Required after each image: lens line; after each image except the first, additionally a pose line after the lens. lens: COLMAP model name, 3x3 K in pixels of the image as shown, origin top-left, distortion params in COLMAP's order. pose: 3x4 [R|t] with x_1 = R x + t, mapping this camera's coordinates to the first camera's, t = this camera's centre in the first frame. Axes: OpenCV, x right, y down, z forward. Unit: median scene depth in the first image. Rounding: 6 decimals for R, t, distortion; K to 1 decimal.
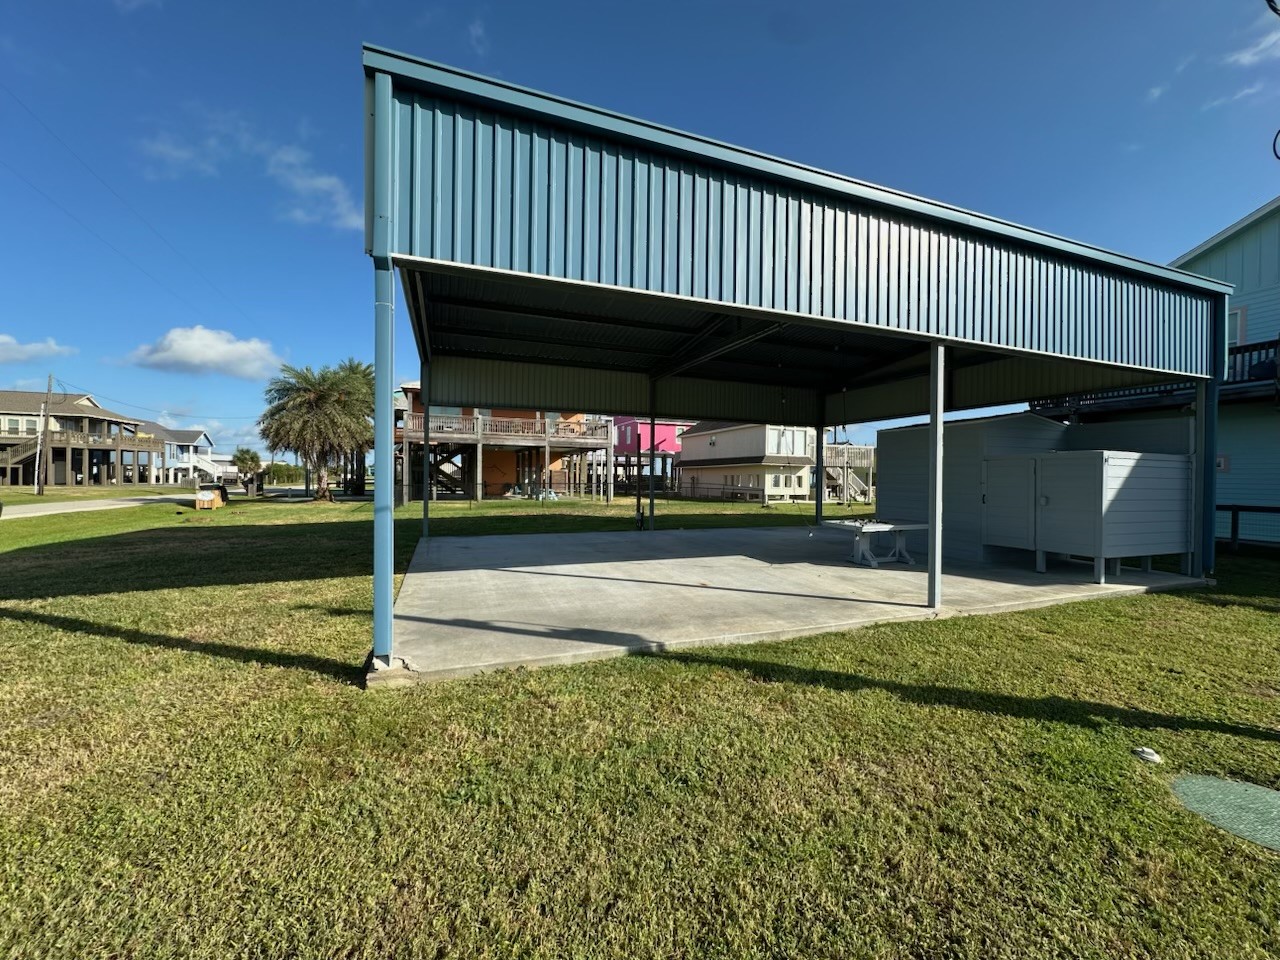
lens RADIAL K [[512.2, 0, 640.0], [0, 512.2, 480.0], [0, 0, 1]] dist [-0.001543, 0.000124]
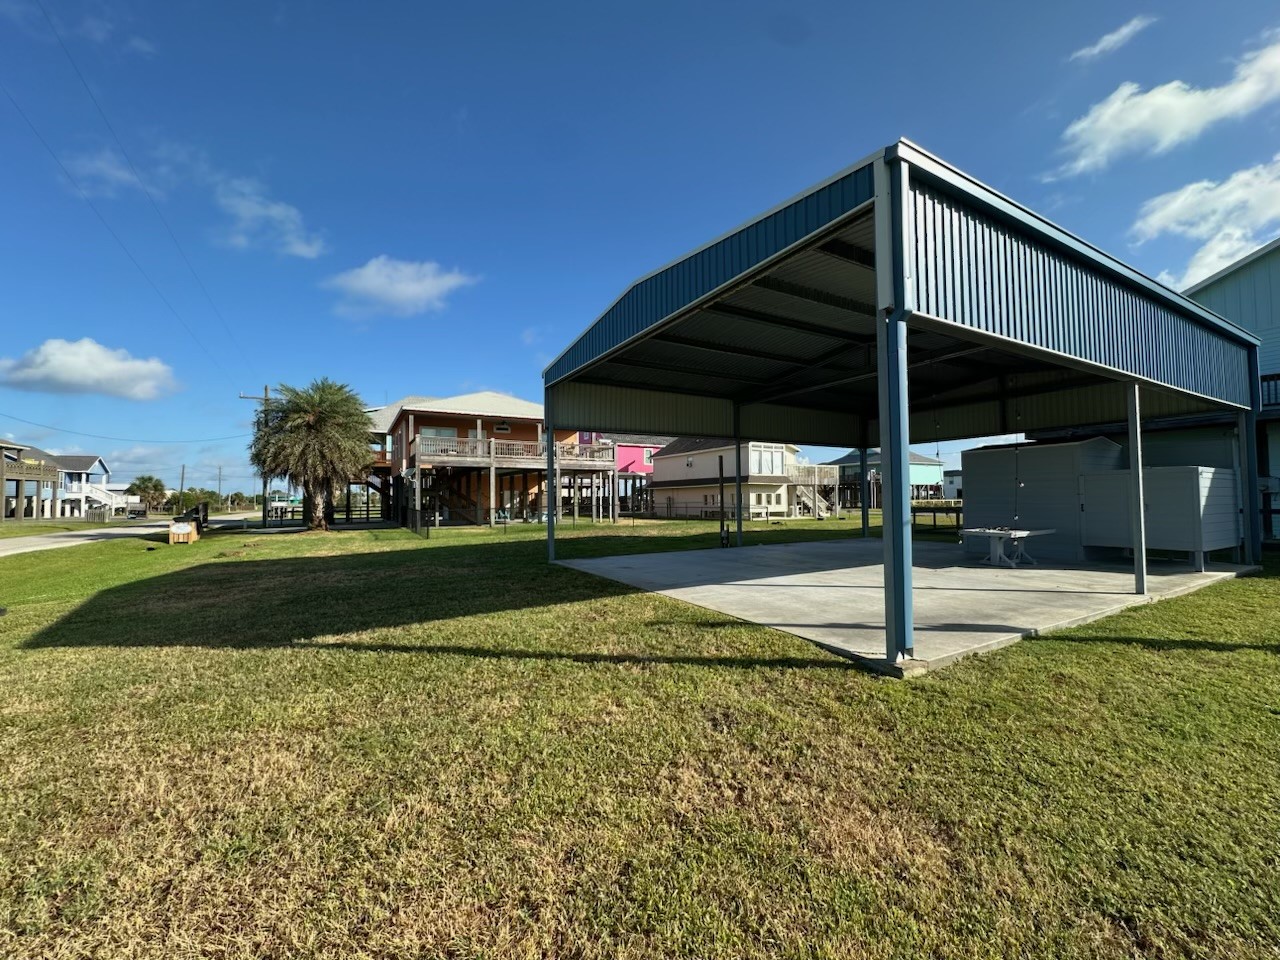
lens RADIAL K [[512.2, 0, 640.0], [0, 512.2, 480.0], [0, 0, 1]] dist [-0.001543, 0.000124]
pose [[0.987819, -0.015064, 0.154879, -0.159070], [0.021565, 0.998952, -0.040379, -0.000384], [-0.154108, 0.043227, 0.987108, -0.008258]]
